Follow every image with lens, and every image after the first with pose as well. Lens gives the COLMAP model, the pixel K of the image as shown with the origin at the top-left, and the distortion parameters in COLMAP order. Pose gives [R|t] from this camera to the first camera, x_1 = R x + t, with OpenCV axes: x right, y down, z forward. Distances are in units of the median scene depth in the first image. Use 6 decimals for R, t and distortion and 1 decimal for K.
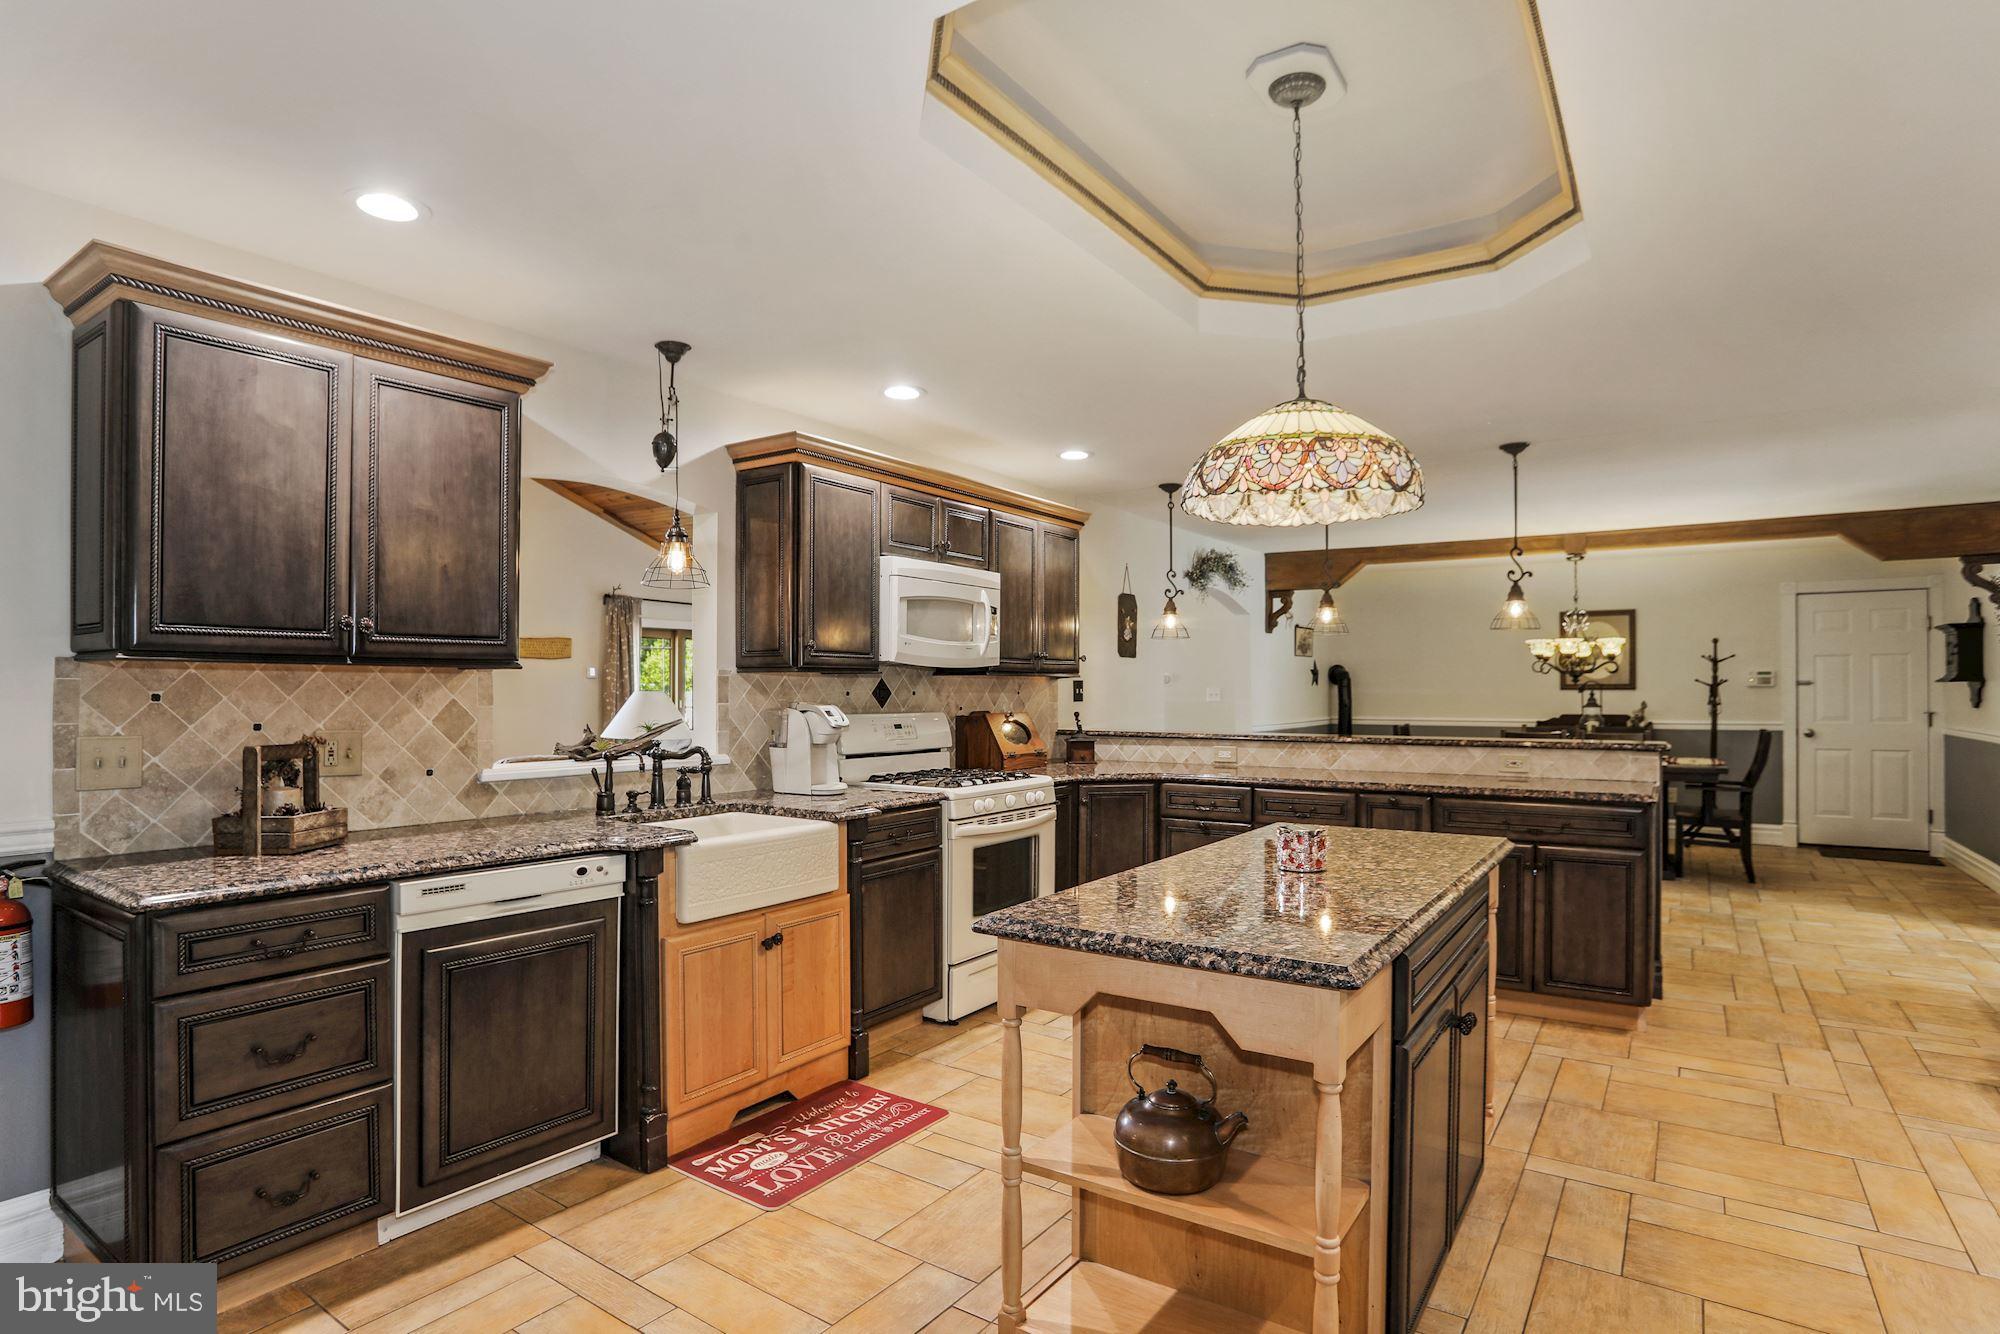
lens RADIAL K [[1026.4, 0, 1031.2], [0, 1026.4, 701.0], [0, 0, 1]] dist [0.001592, 0.005641]
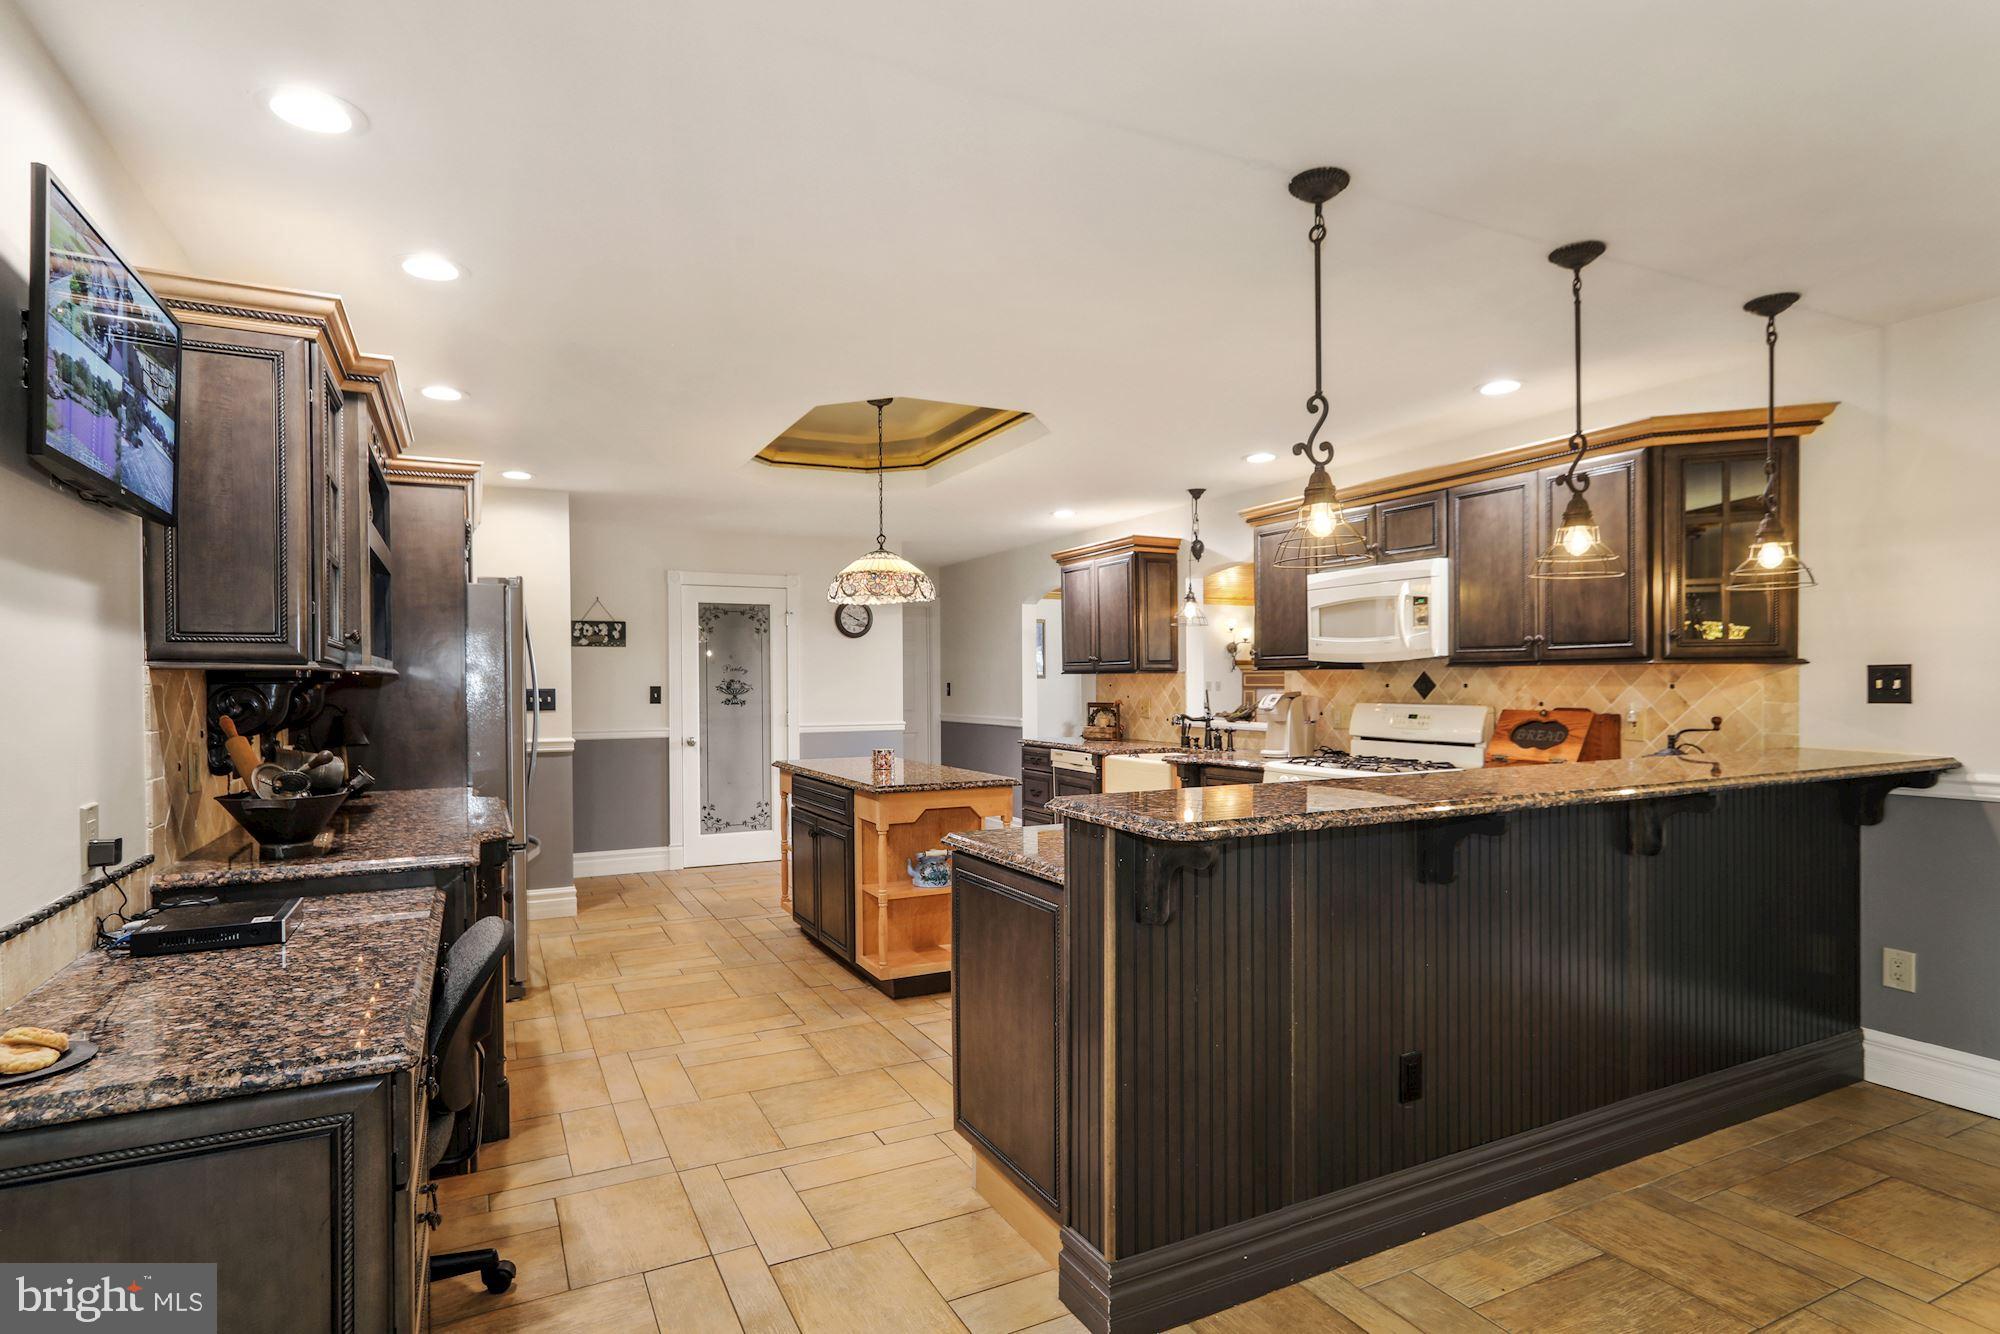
lens RADIAL K [[1026.4, 0, 993.4], [0, 1026.4, 683.6], [0, 0, 1]] dist [0.001592, 0.005641]
pose [[-0.504161, -0.001963, -0.863608, 0.879840], [-0.009467, 0.999950, 0.003254, -0.007844], [0.863558, 0.009816, -0.504154, 1.008174]]
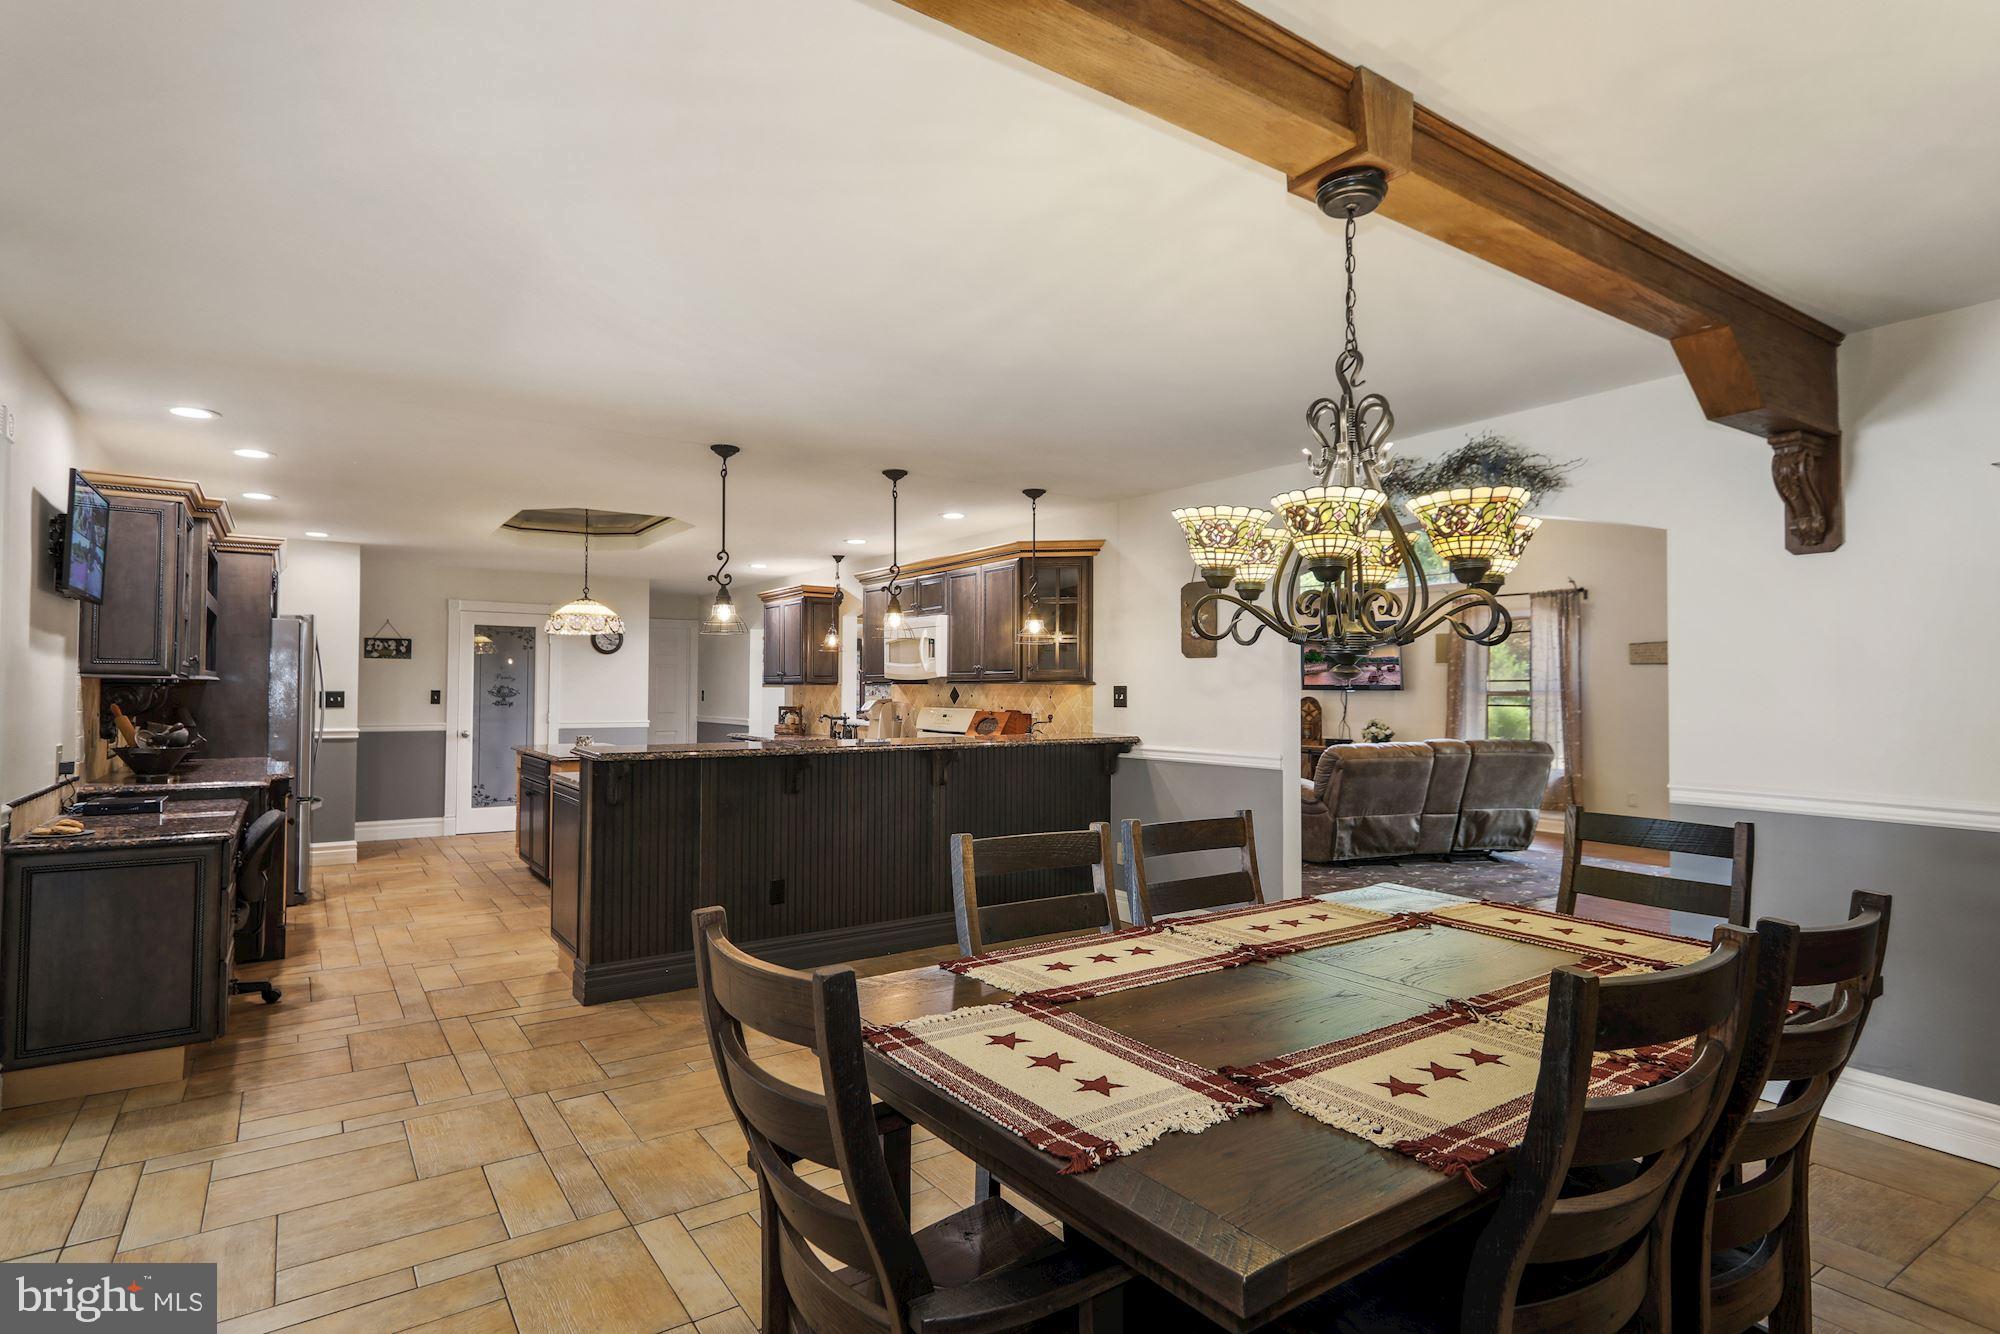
lens RADIAL K [[1026.4, 0, 1002.4], [0, 1026.4, 657.8], [0, 0, 1]] dist [0.001592, 0.005641]
pose [[-0.381264, -0.038095, -0.923681, 1.168151], [-0.020793, 0.999251, -0.032629, -0.013814], [0.924232, 0.006766, -0.381771, 1.481536]]
